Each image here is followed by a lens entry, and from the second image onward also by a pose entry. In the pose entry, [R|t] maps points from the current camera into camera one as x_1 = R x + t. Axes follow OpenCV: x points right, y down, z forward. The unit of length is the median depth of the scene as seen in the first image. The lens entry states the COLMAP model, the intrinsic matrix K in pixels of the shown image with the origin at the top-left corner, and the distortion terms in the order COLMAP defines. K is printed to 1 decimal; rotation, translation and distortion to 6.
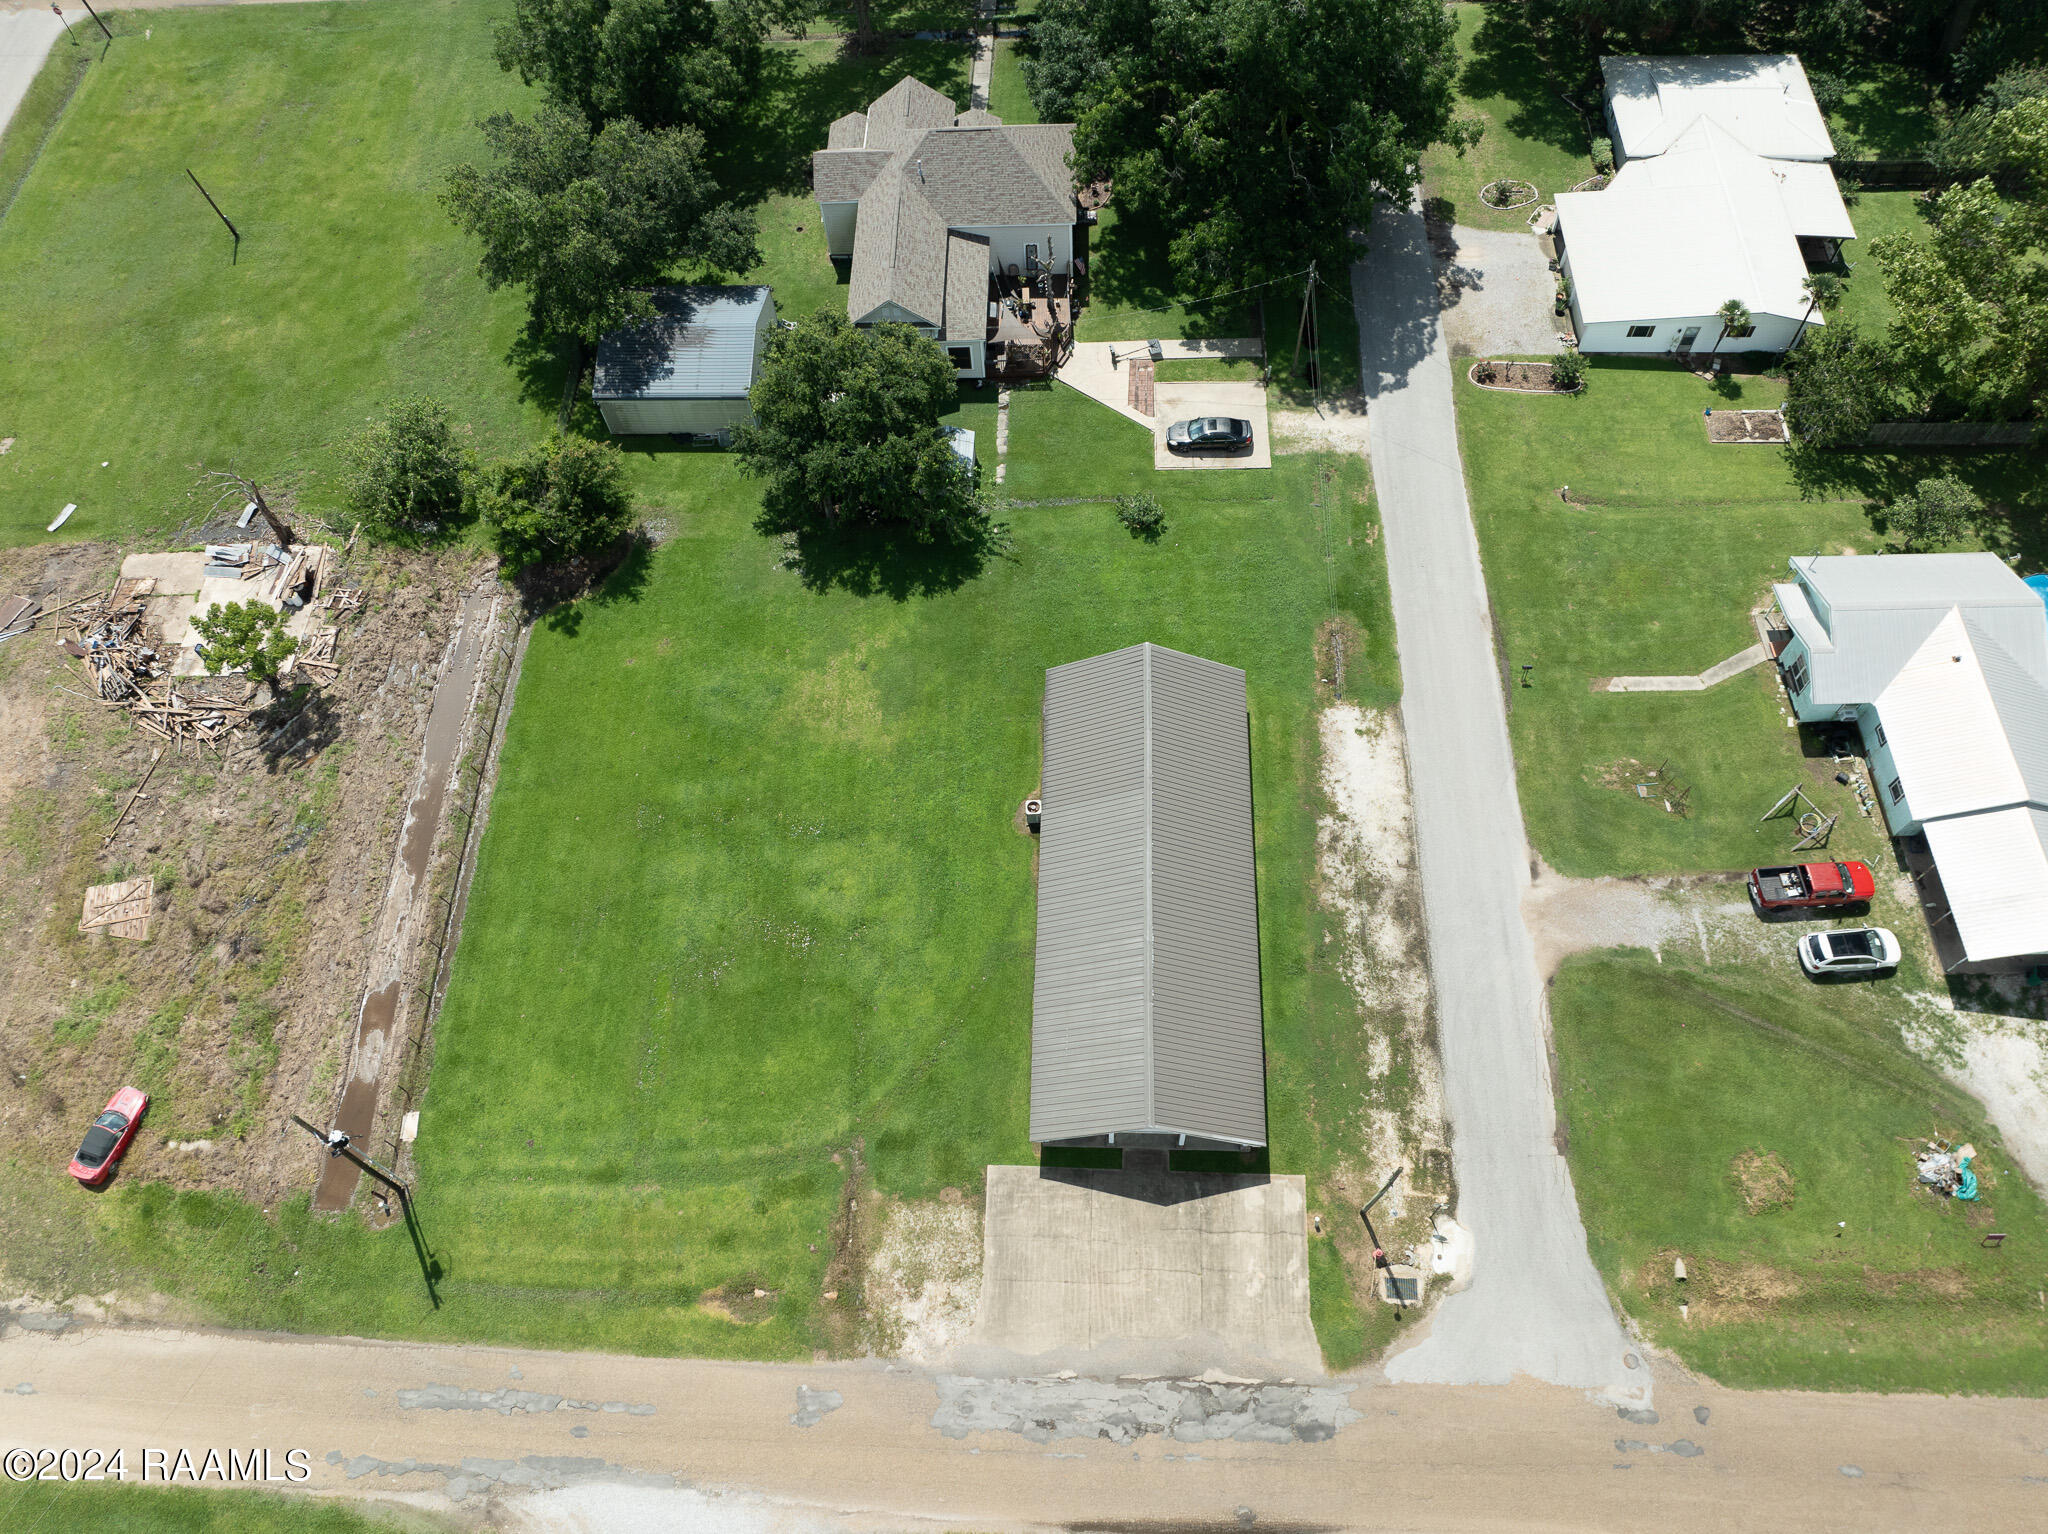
lens RADIAL K [[1441.2, 0, 1024.0], [0, 1441.2, 767.0], [0, 0, 1]] dist [-0.031542, -0.005501]
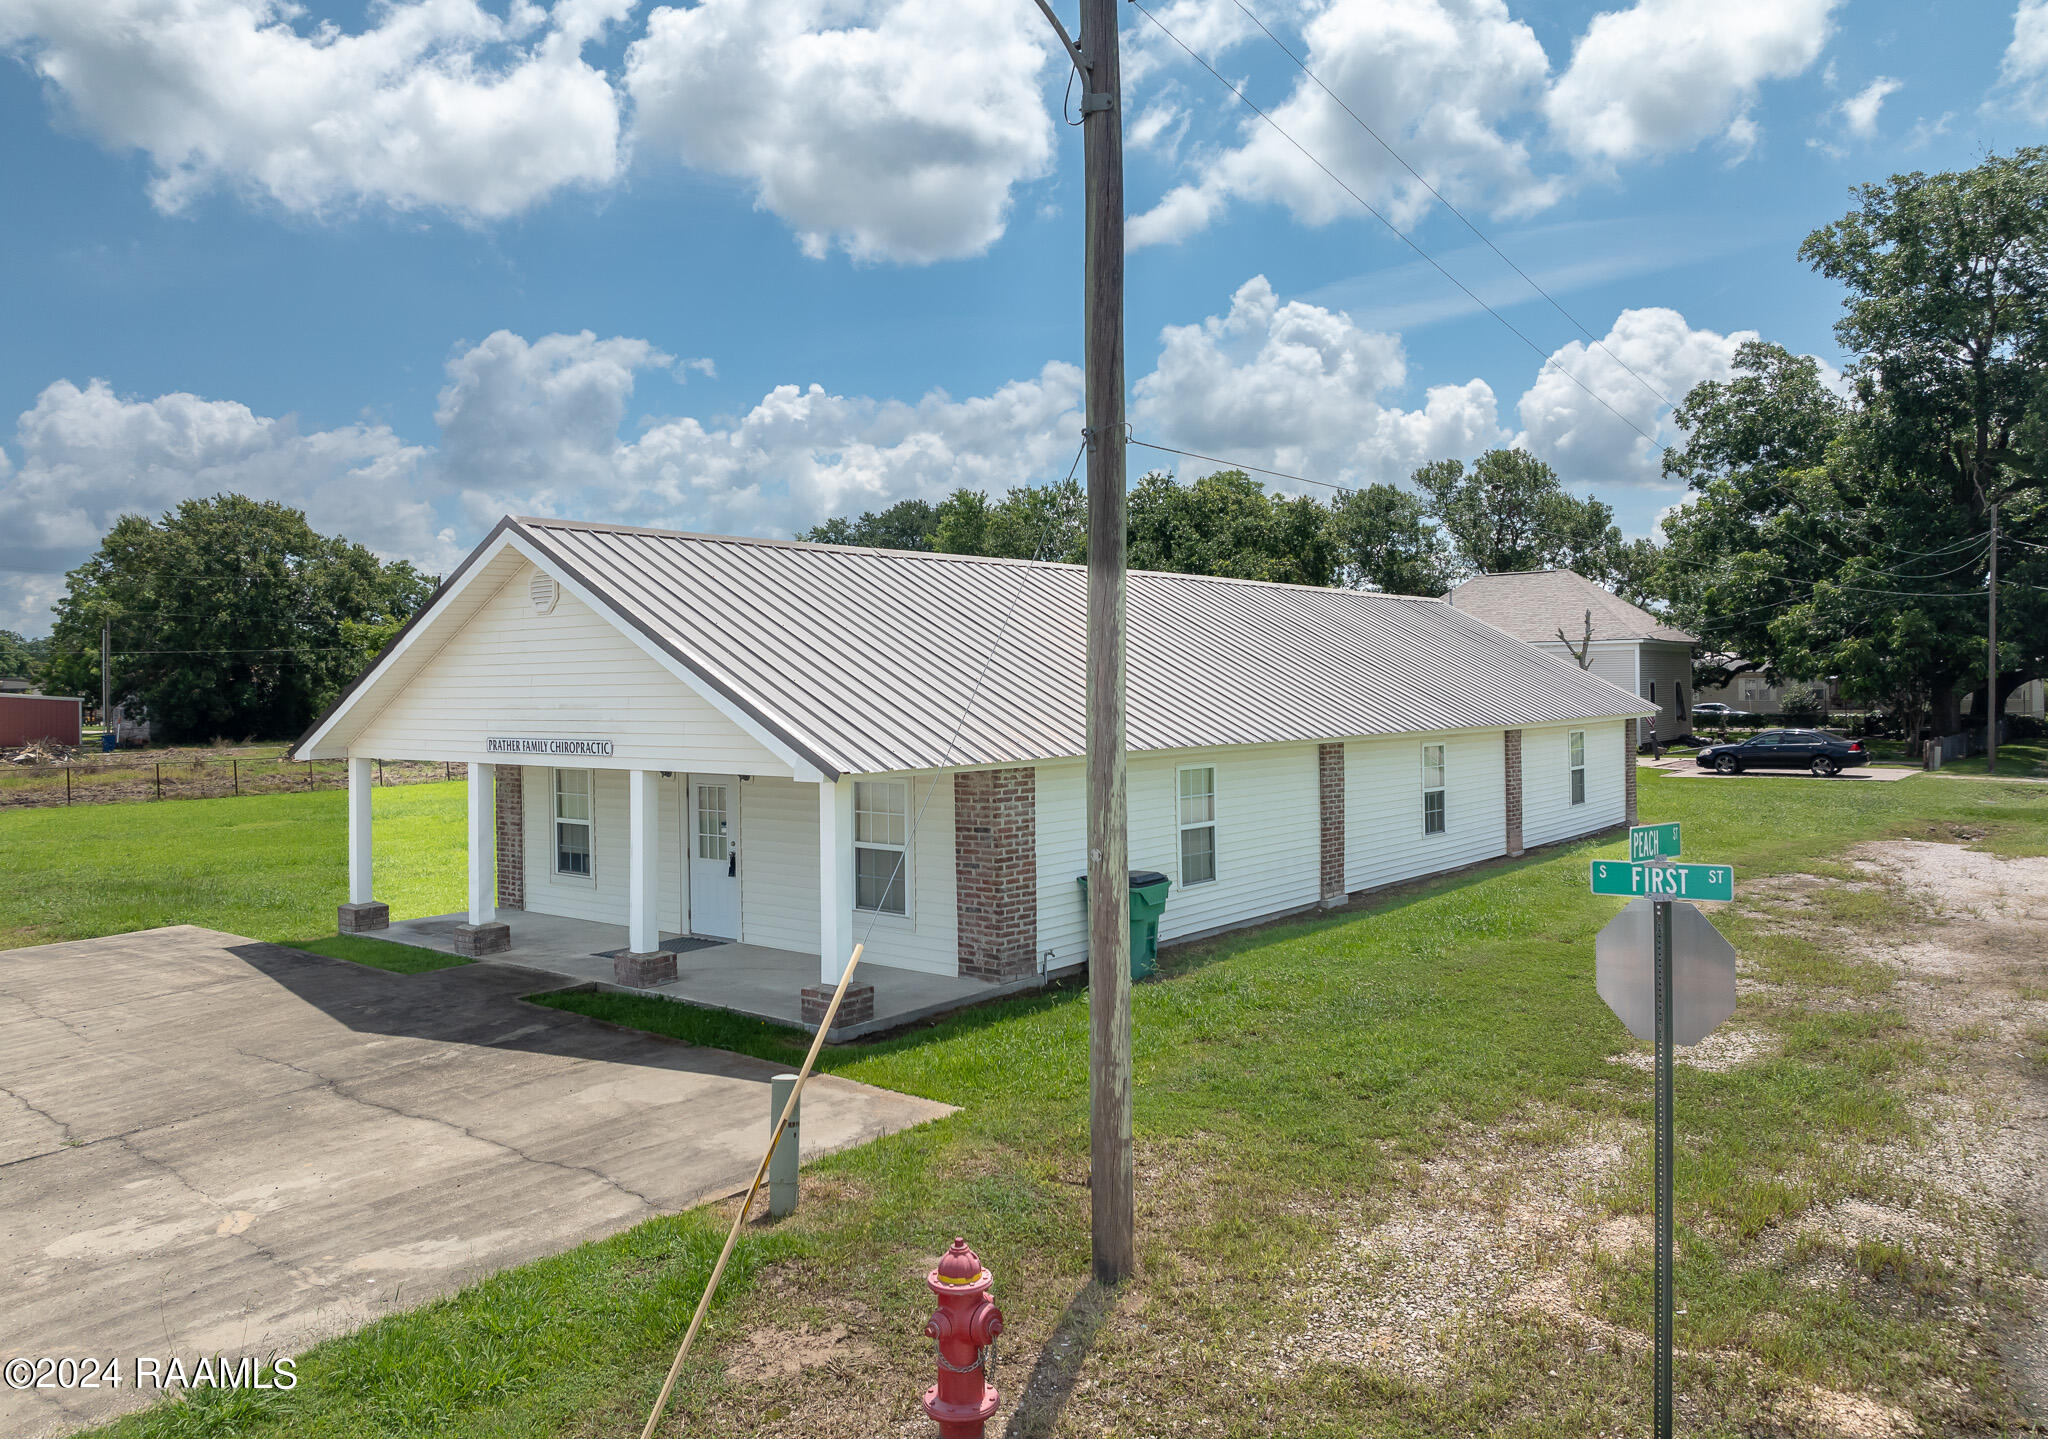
lens RADIAL K [[1478.2, 0, 1041.9], [0, 1478.2, 694.2], [0, 0, 1]] dist [-0.039371, 0.002879]
pose [[0.805472, 0.035849, -0.591549, 0.294727], [-0.530290, 0.489245, -0.692410, 0.365322], [0.264591, 0.871409, 0.413084, 0.868949]]
